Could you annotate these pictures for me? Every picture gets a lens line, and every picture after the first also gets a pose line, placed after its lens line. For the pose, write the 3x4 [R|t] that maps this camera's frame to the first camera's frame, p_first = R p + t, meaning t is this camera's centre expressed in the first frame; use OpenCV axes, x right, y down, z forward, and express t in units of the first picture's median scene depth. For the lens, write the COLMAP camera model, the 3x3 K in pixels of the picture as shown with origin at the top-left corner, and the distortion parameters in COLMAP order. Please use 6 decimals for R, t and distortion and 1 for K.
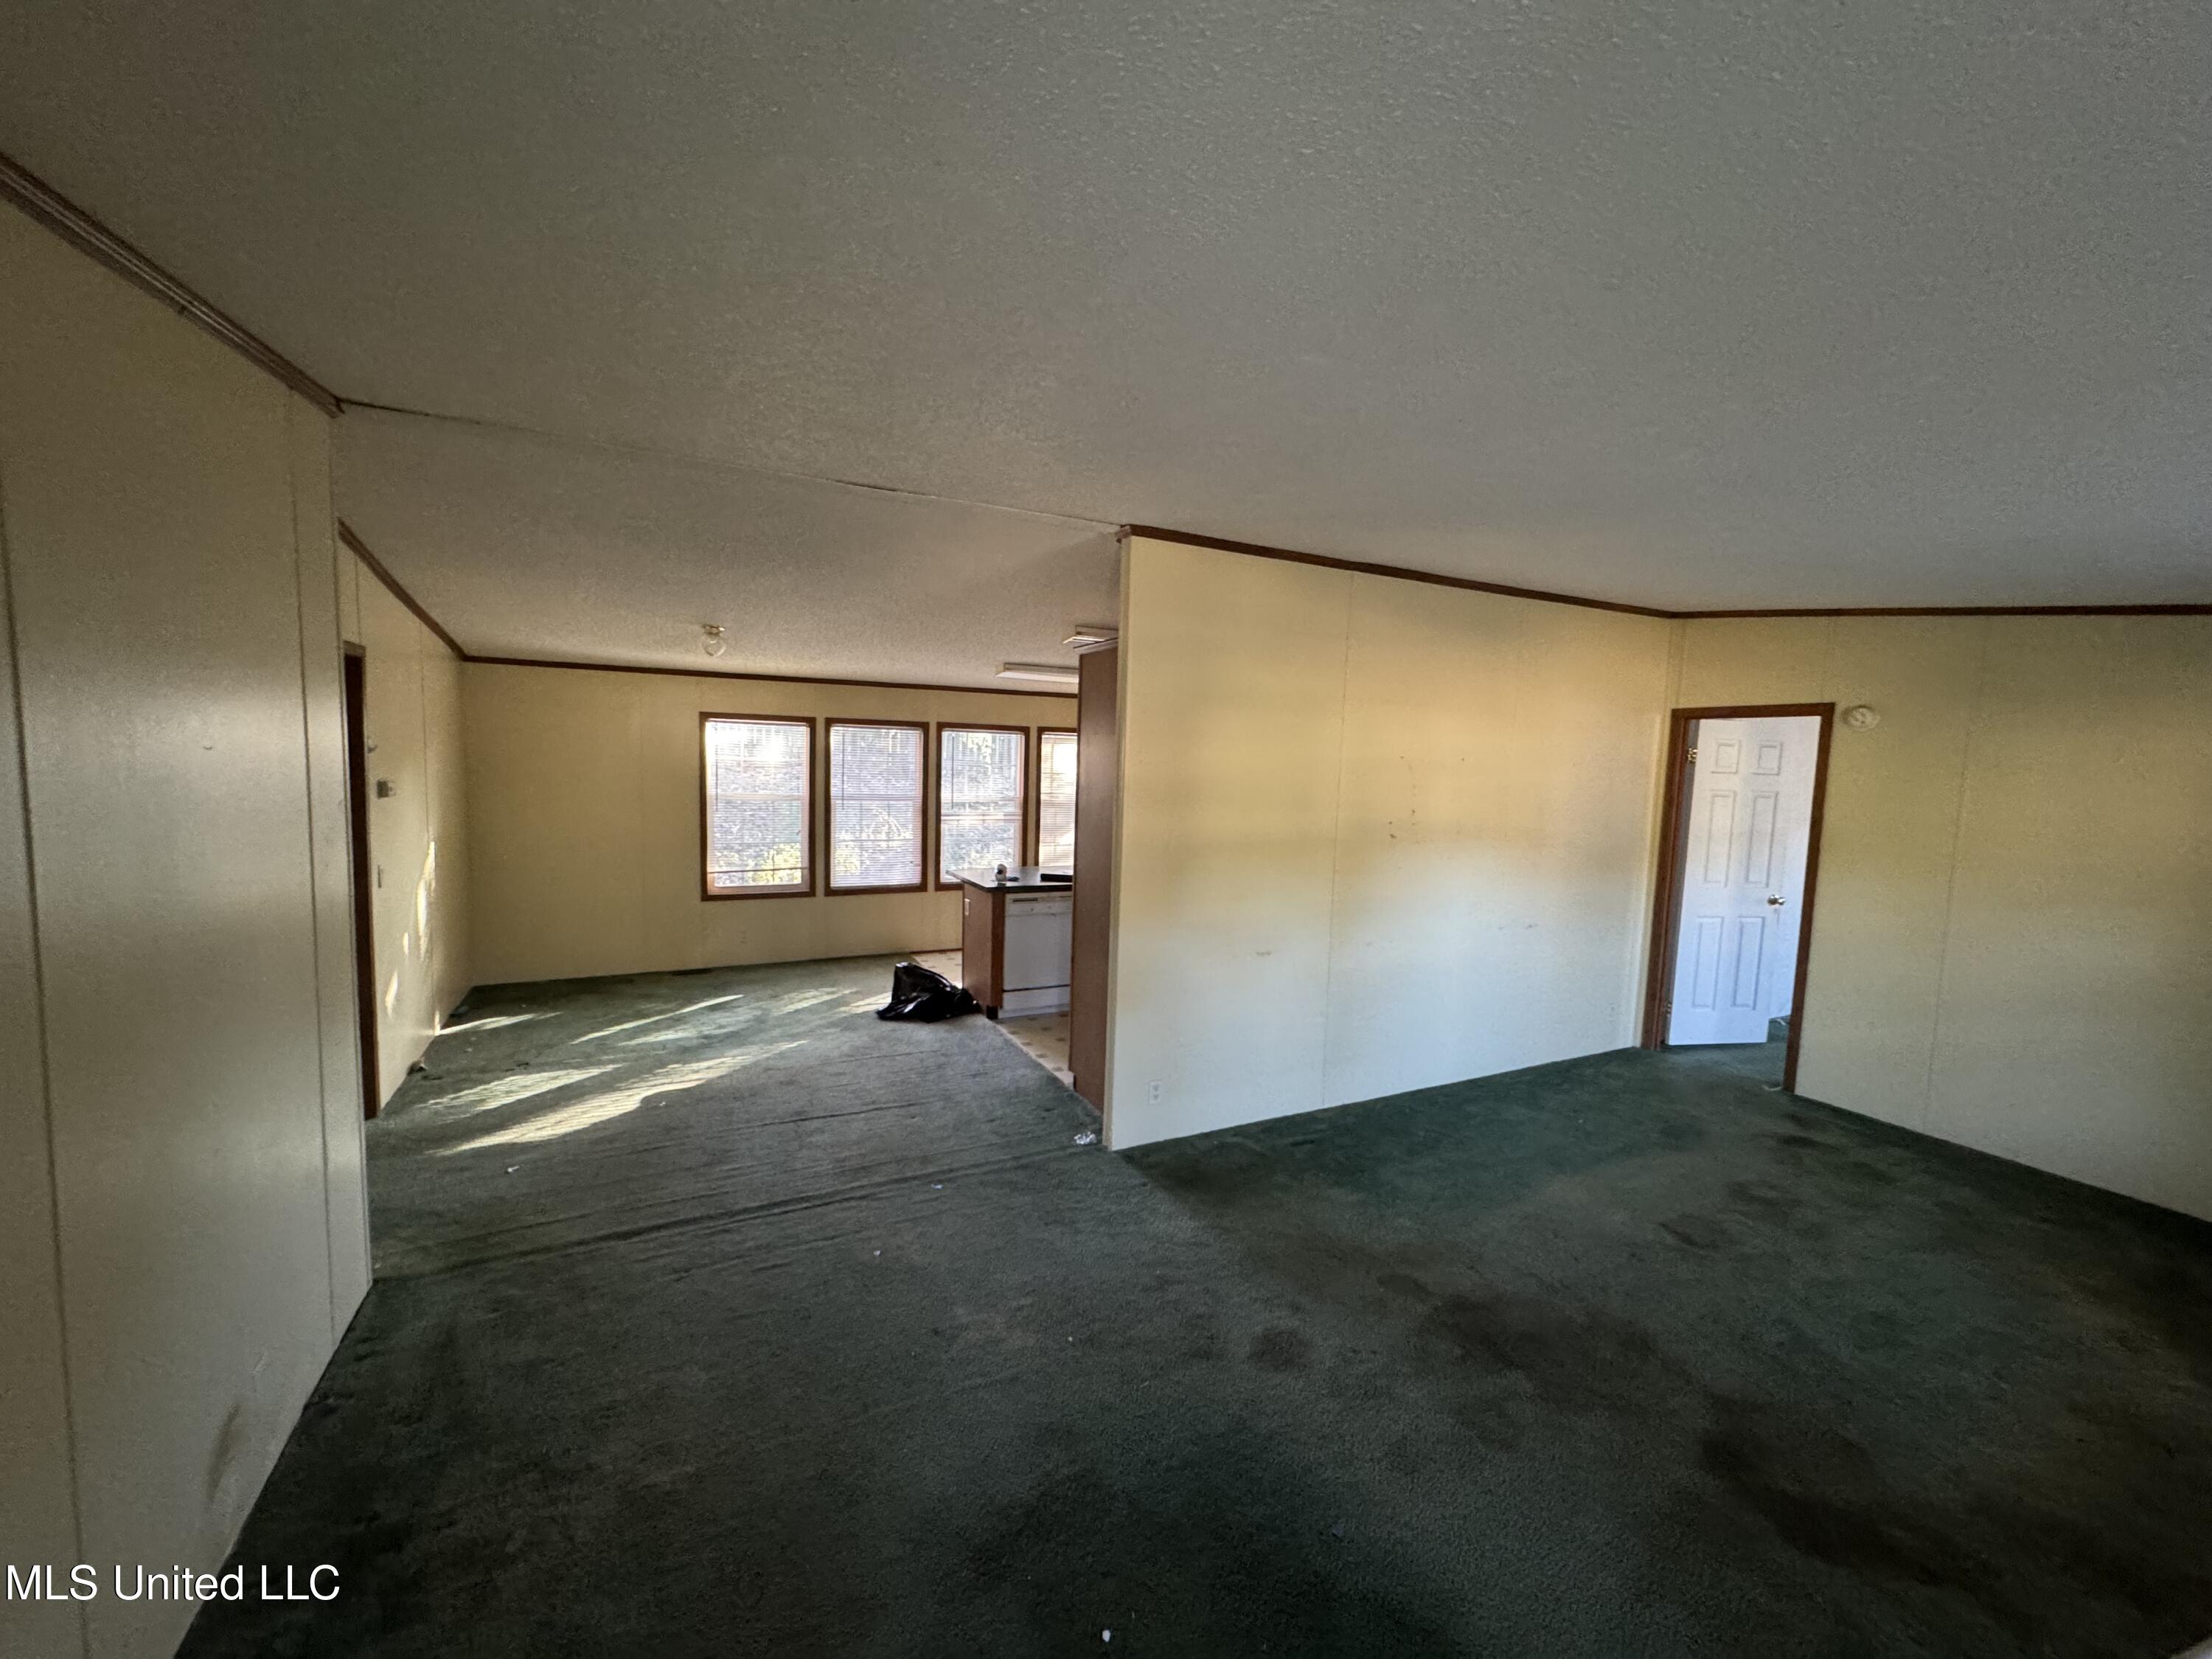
lens RADIAL K [[883.1, 0, 1120.4], [0, 883.1, 831.0], [0, 0, 1]] dist [0.001210, 0.000125]
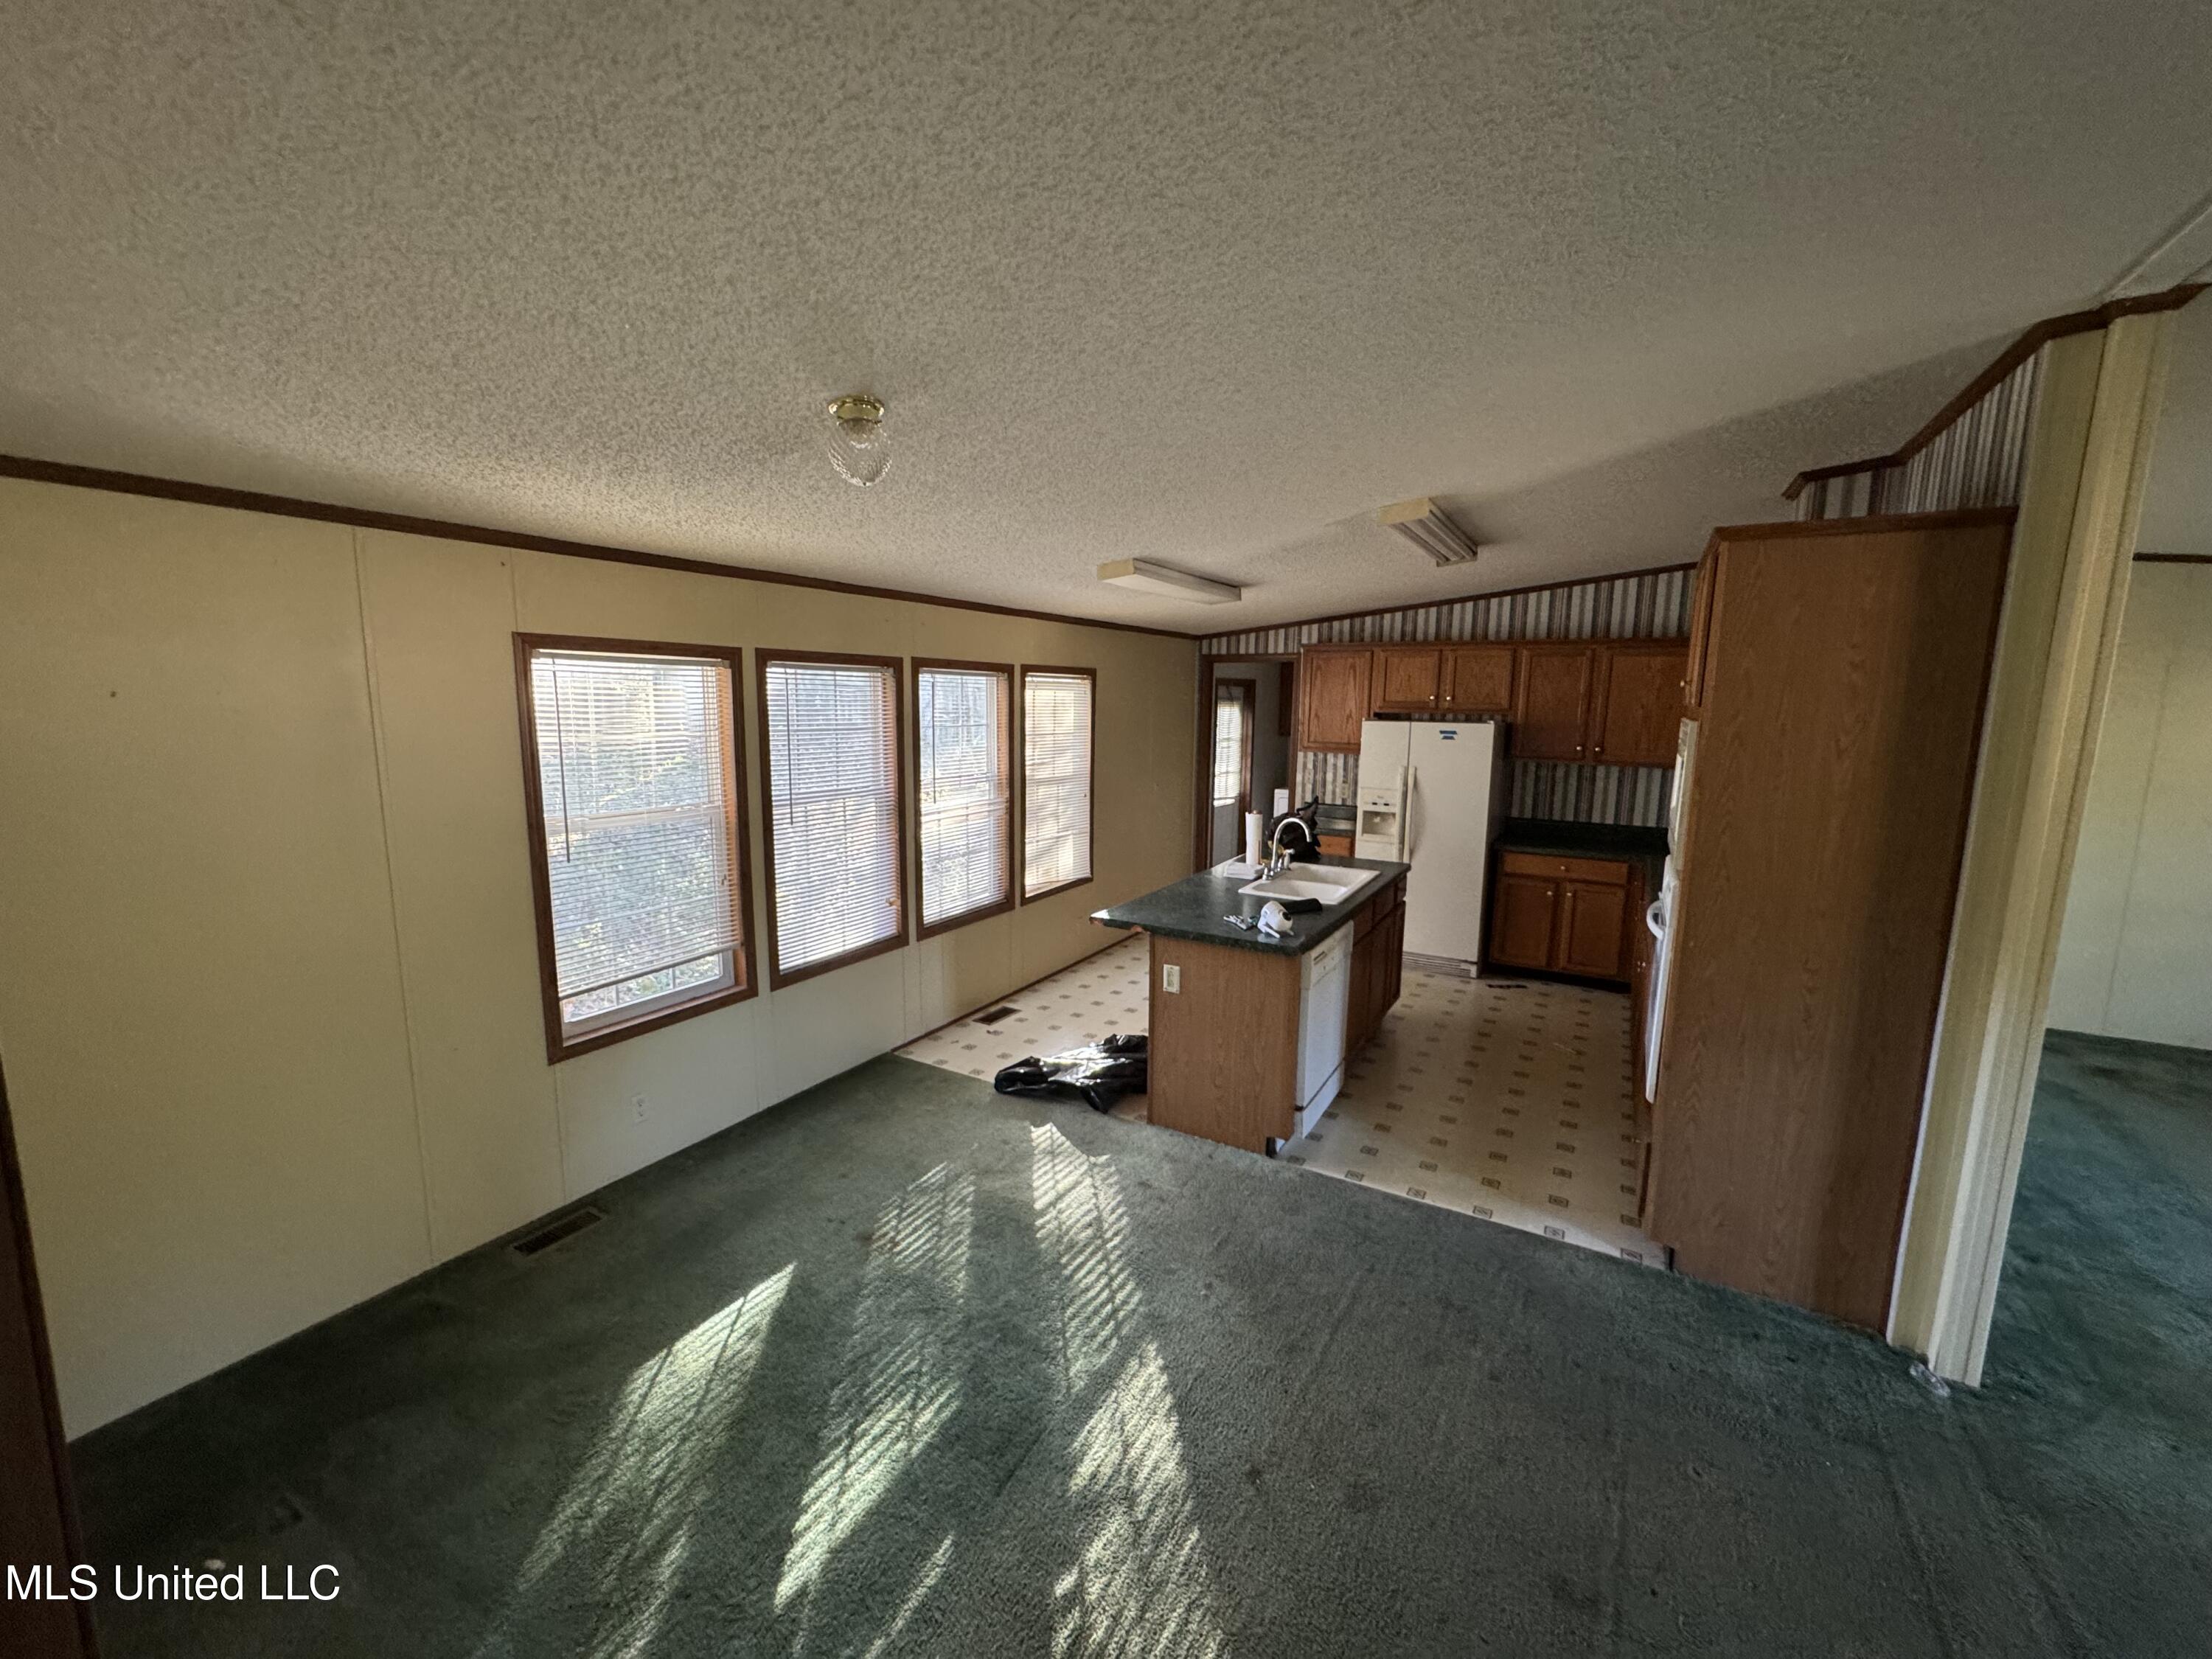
lens RADIAL K [[883.1, 0, 1111.9], [0, 883.1, 831.1], [0, 0, 1]] dist [0.001210, 0.000125]
pose [[0.835493, -0.098308, 0.540635, -0.441519], [0.048880, 0.993262, 0.105075, -0.066695], [-0.547322, -0.061363, 0.834669, 0.454813]]
